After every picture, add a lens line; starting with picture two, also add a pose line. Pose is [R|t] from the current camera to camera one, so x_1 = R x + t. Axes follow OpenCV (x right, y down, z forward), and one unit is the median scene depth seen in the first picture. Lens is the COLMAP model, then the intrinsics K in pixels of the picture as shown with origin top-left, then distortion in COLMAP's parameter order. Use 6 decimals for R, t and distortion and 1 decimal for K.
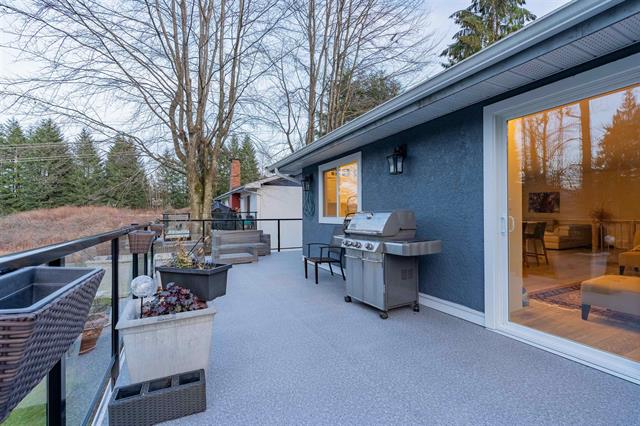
lens RADIAL K [[292.5, 0, 320.0], [0, 292.5, 213.0], [0, 0, 1]] dist [0.002354, 0.000380]
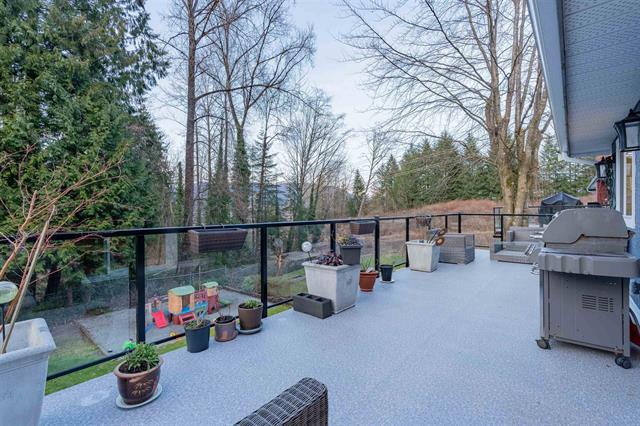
lens RADIAL K [[292.5, 0, 320.0], [0, 292.5, 213.0], [0, 0, 1]] dist [0.002354, 0.000380]
pose [[0.392829, 0.009704, -0.919560, 0.227643], [0.016887, 0.999700, 0.017764, -0.007955], [0.919456, -0.022507, 0.392548, 0.041223]]
